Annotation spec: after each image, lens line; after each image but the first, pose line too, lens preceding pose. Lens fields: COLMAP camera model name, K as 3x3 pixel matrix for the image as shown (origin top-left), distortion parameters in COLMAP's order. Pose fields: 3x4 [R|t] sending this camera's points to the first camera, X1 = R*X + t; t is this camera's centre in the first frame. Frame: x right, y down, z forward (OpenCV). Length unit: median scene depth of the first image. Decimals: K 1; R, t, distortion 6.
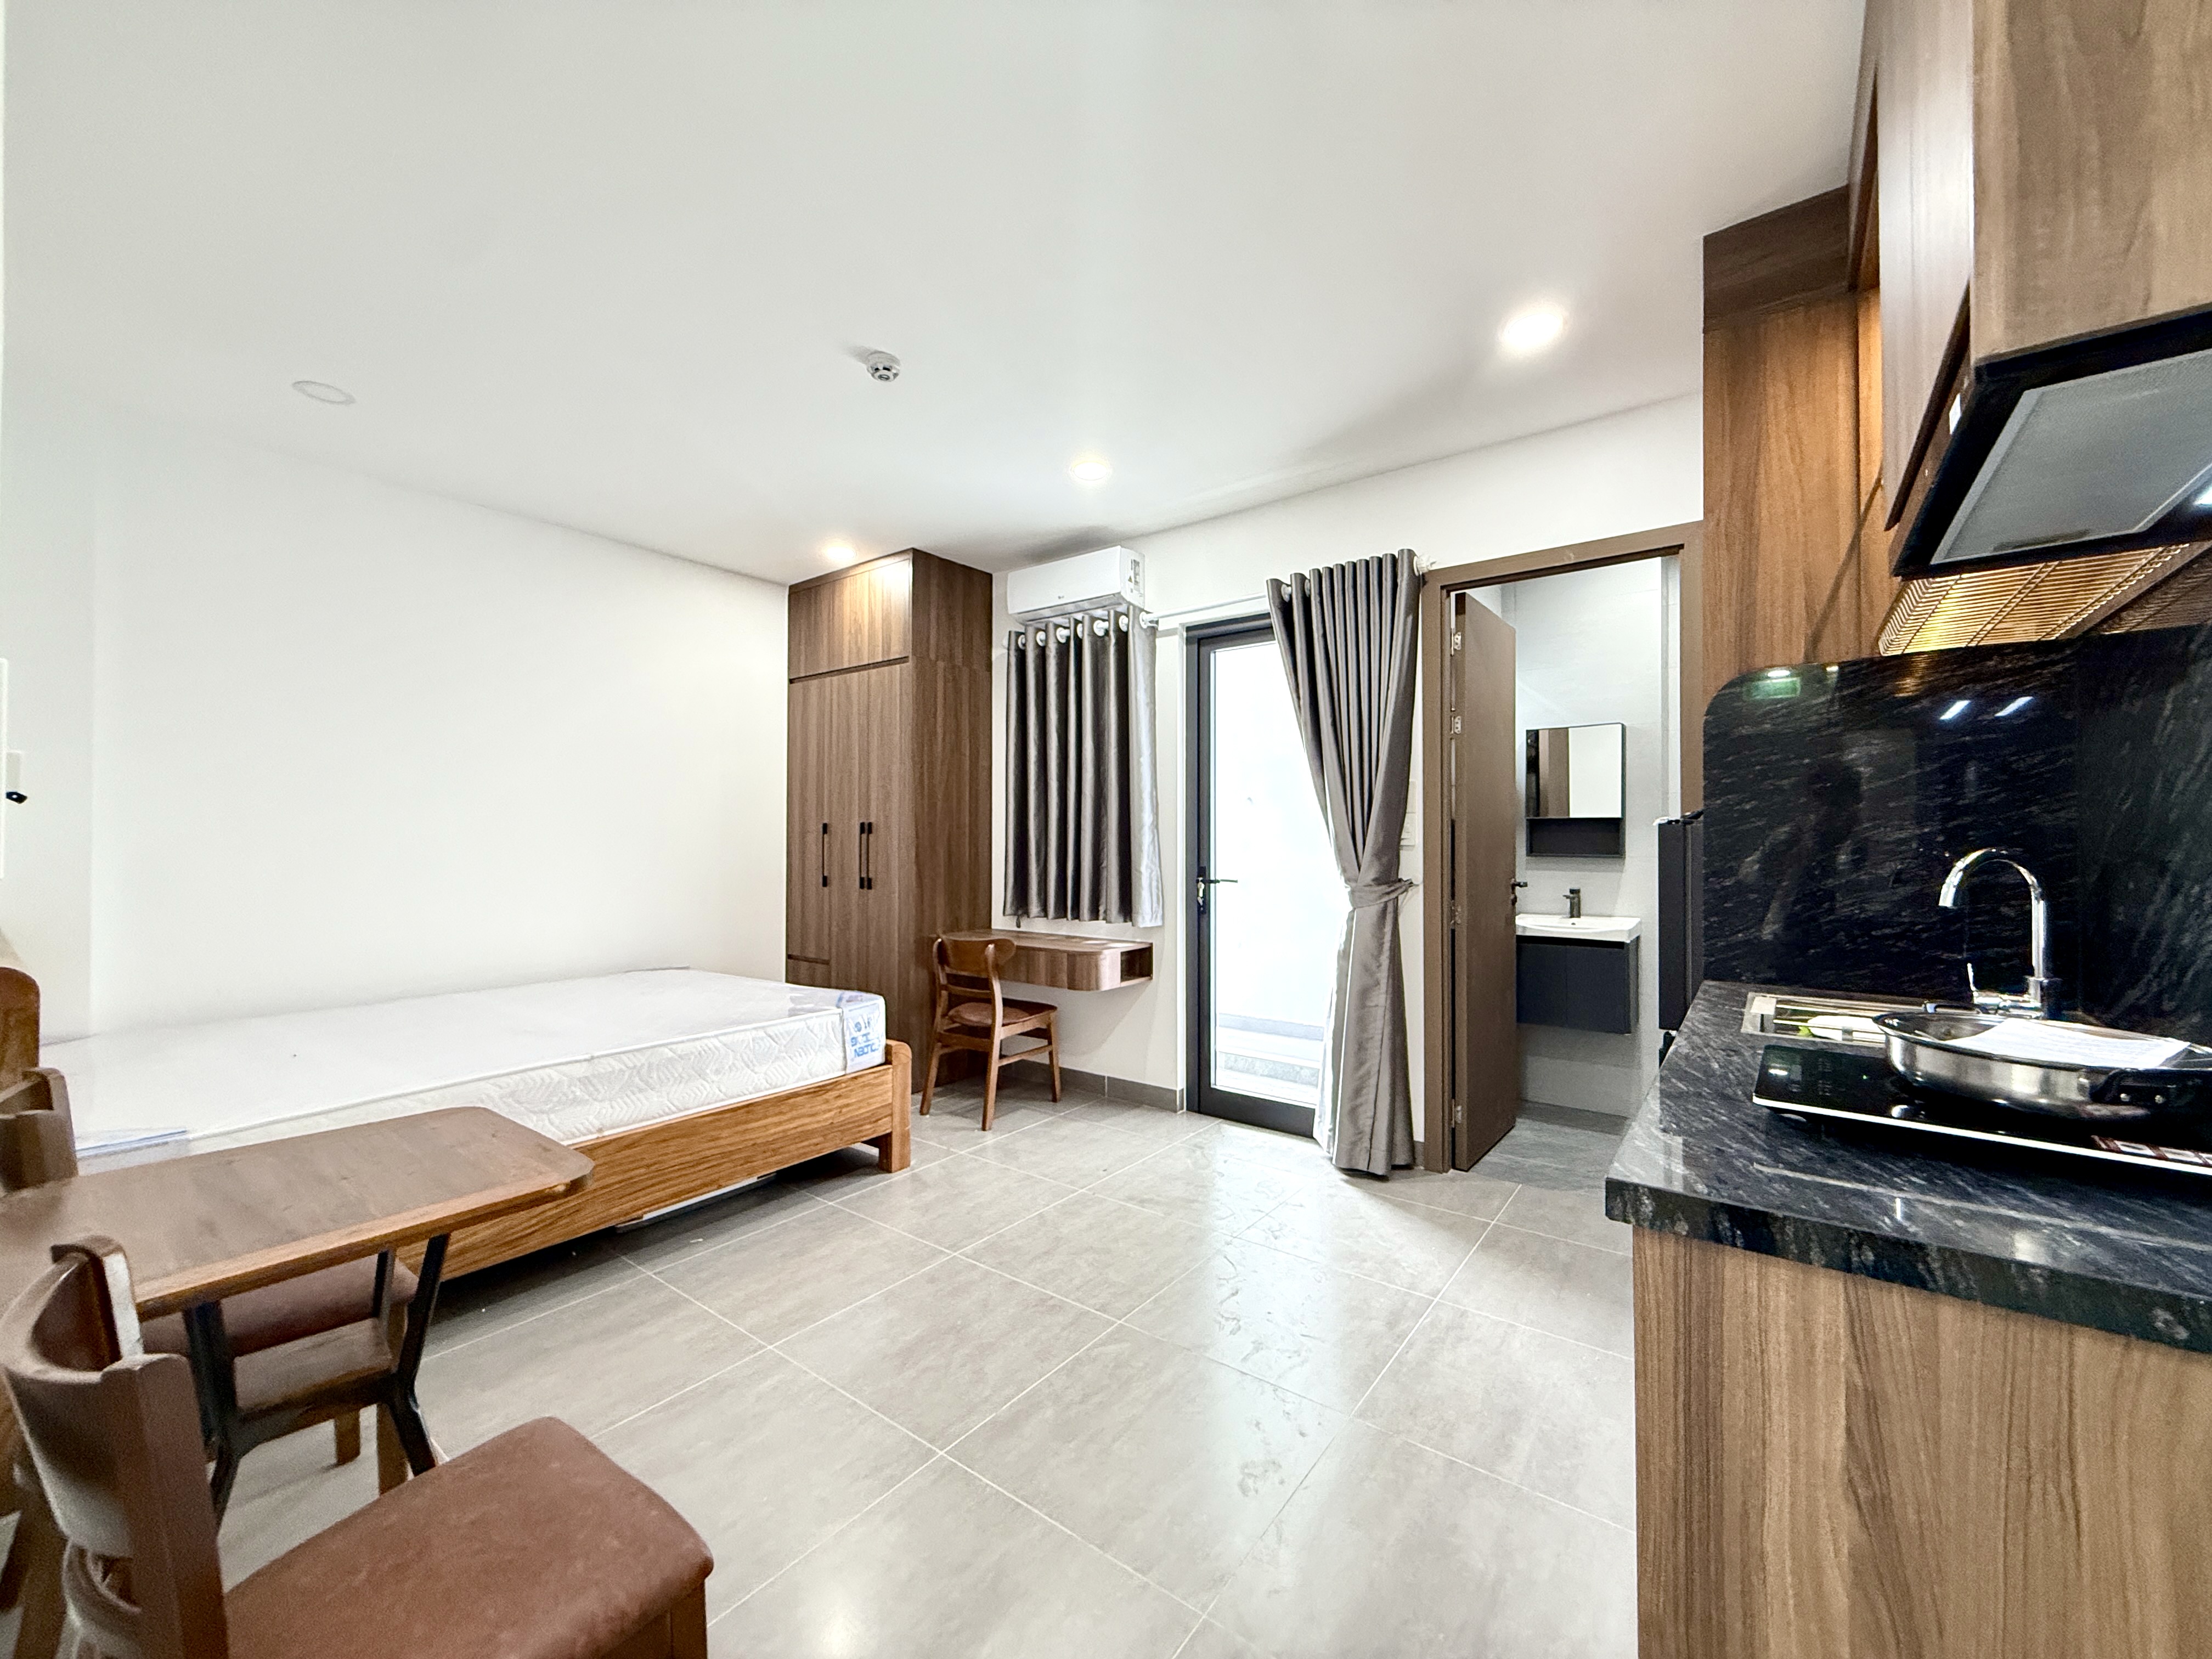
lens RADIAL K [[882.4, 0, 1100.2], [0, 882.4, 831.2], [0, 0, 1]] dist [0.000142, -0.000023]
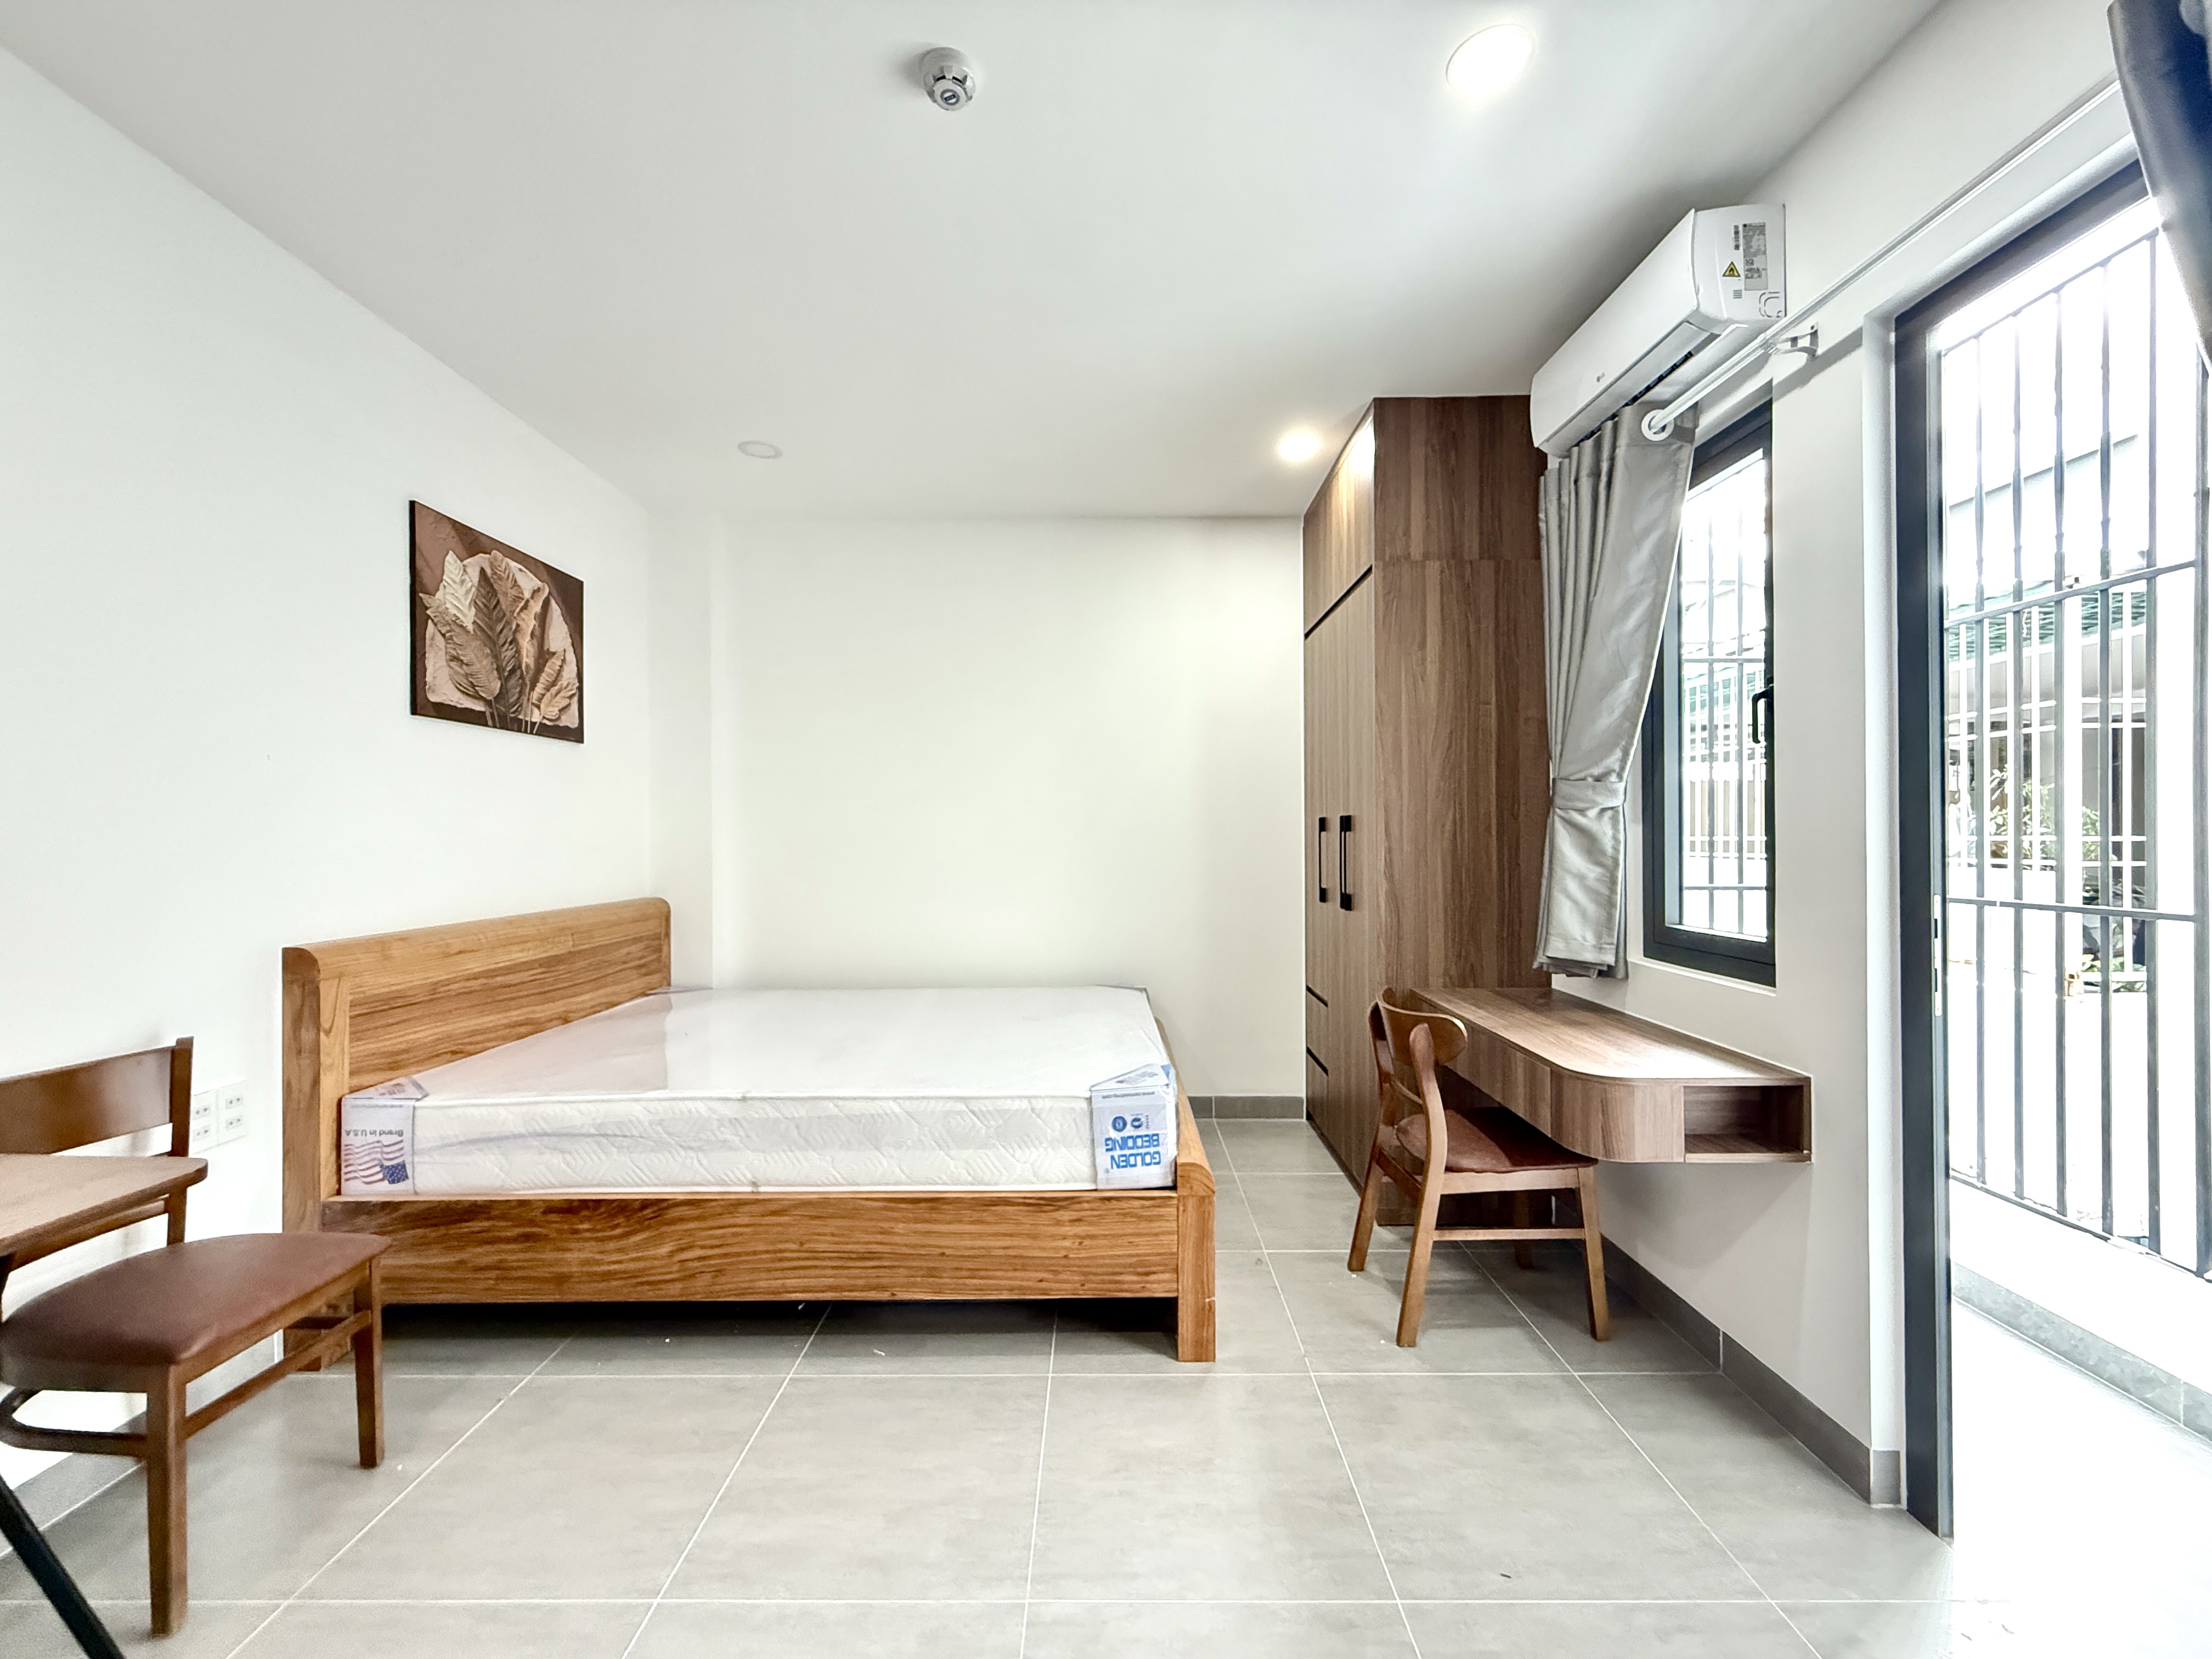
lens RADIAL K [[882.4, 0, 1102.1], [0, 882.4, 830.8], [0, 0, 1]] dist [0.000142, -0.000023]
pose [[0.603496, -0.005287, -0.797348, 0.265743], [0.012390, 0.999919, 0.002747, -0.002755], [0.797269, -0.011537, 0.603513, 0.616088]]
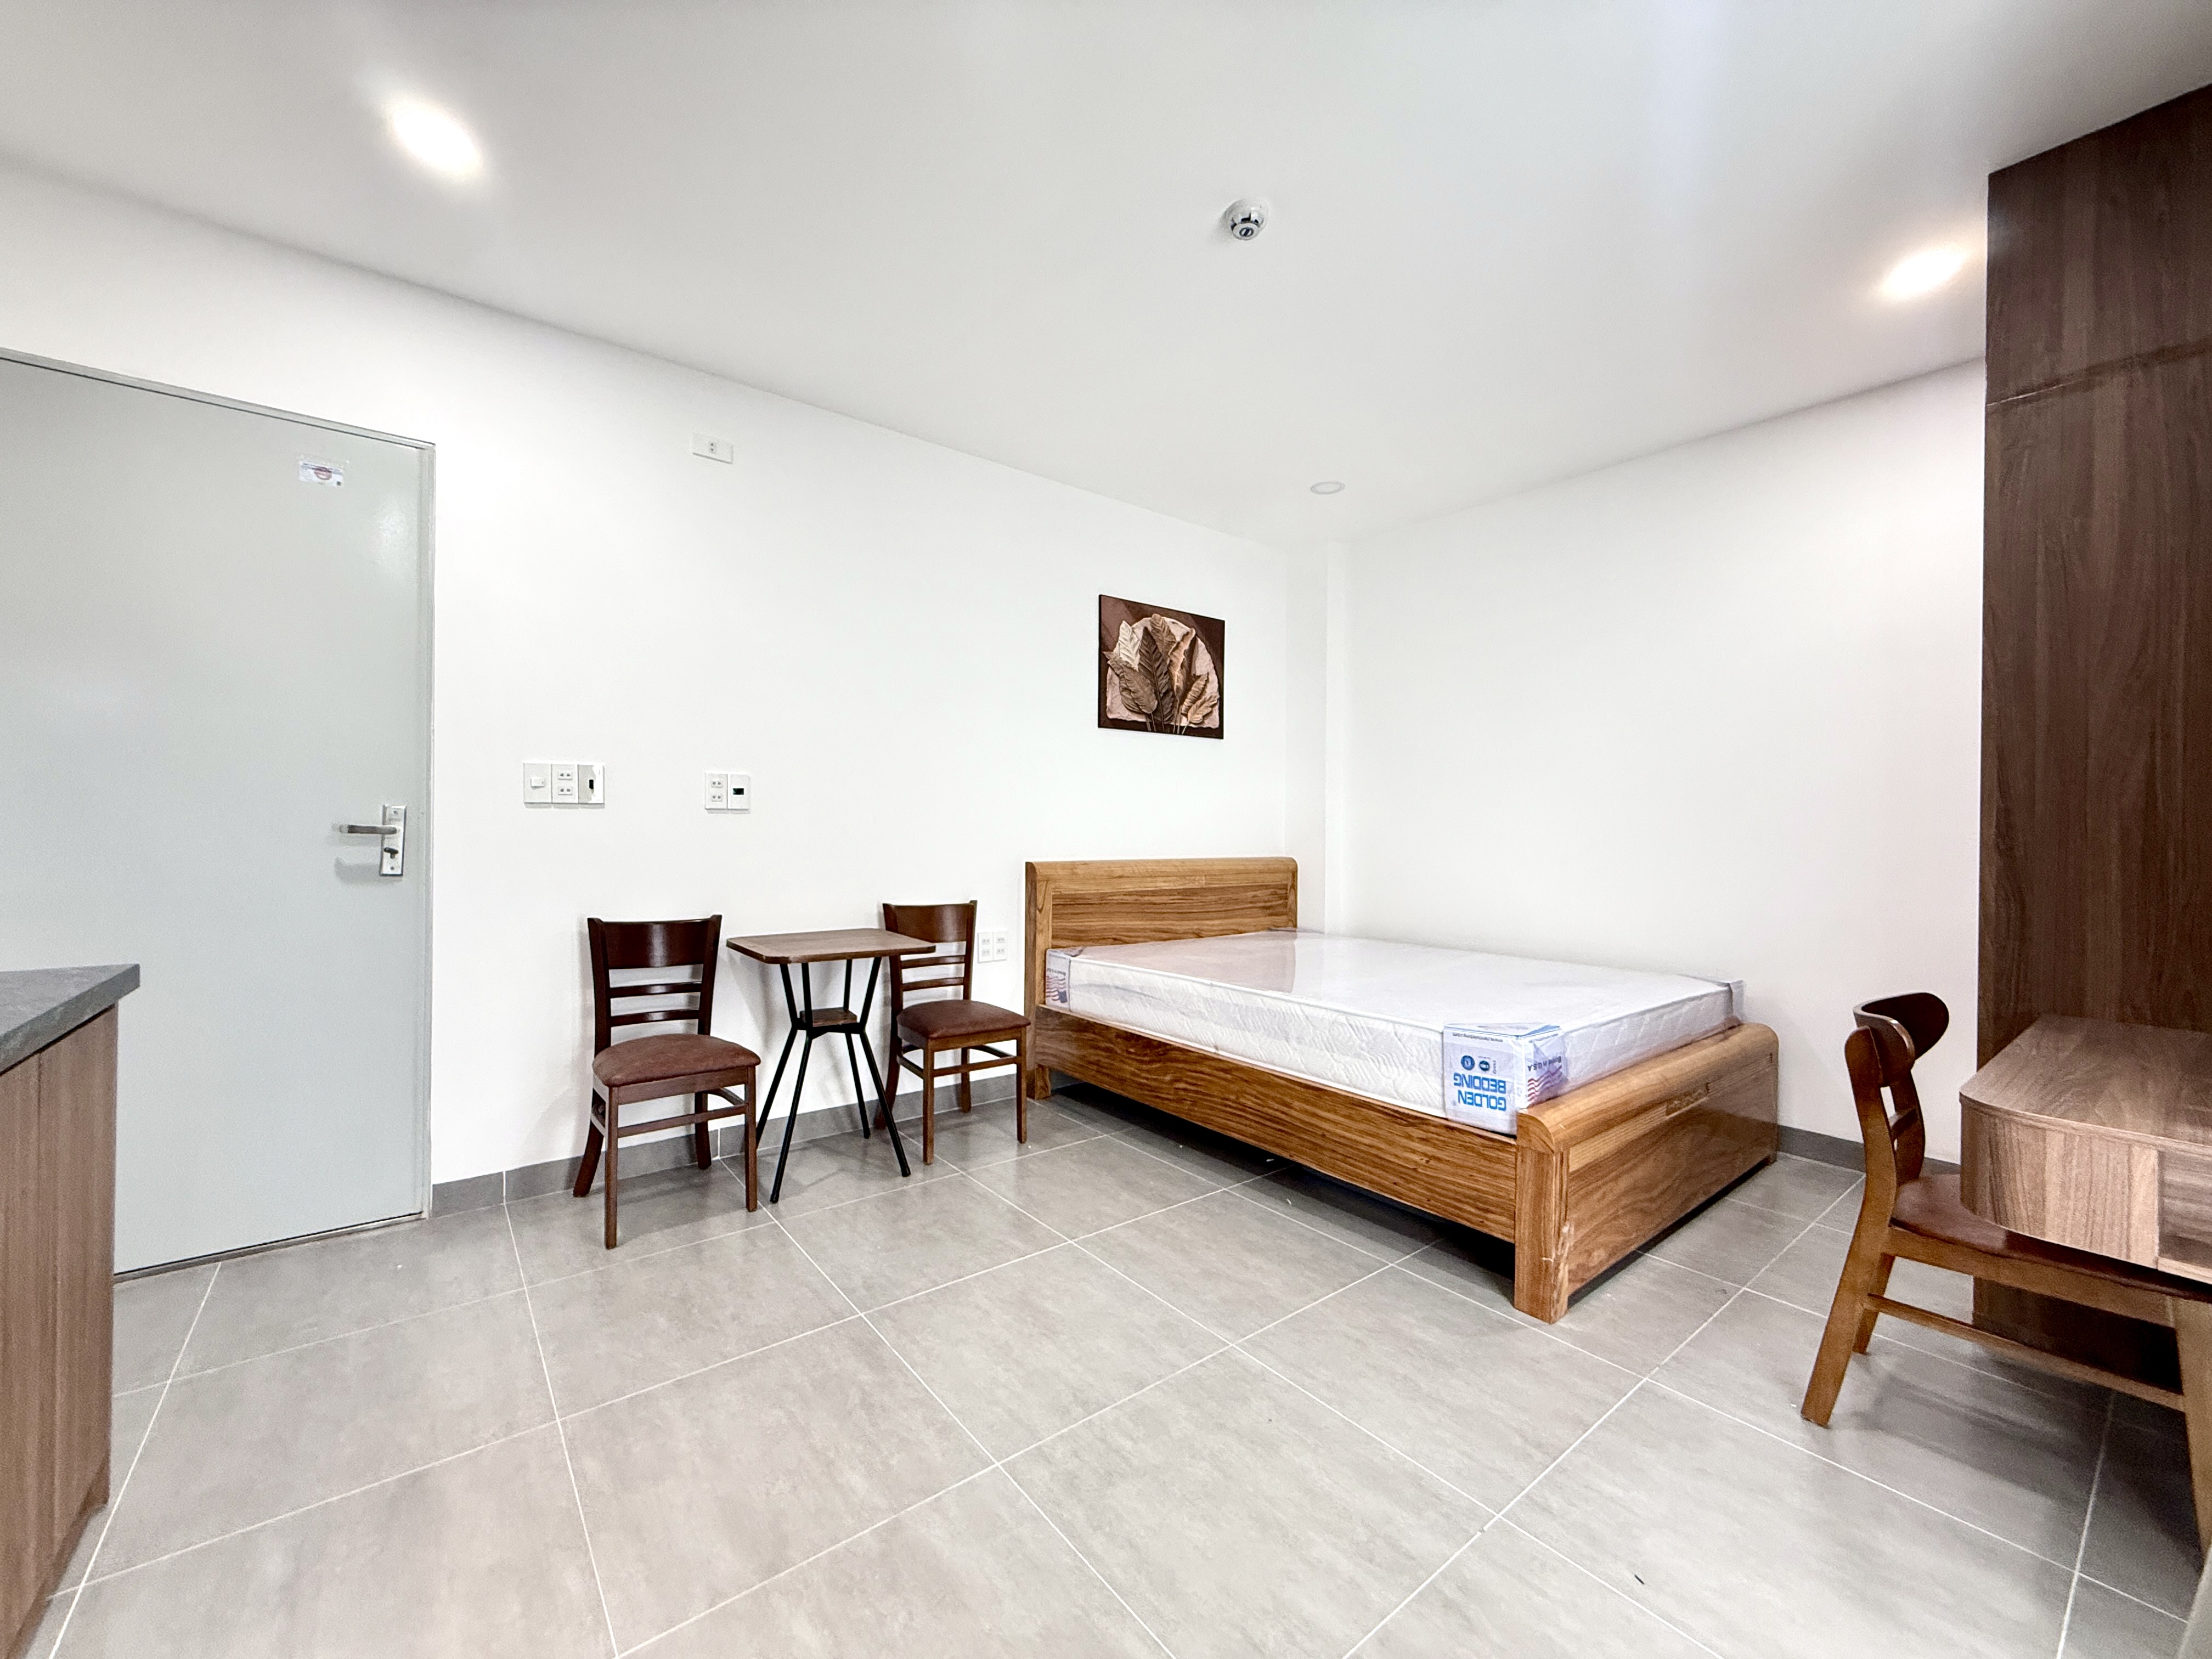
lens RADIAL K [[882.4, 0, 1096.5], [0, 882.4, 830.8], [0, 0, 1]] dist [0.000142, -0.000023]
pose [[-0.255305, 0.002778, -0.966857, 0.509564], [0.000913, 0.999996, 0.002632, 0.035376], [0.966860, -0.000211, -0.255306, 0.935956]]
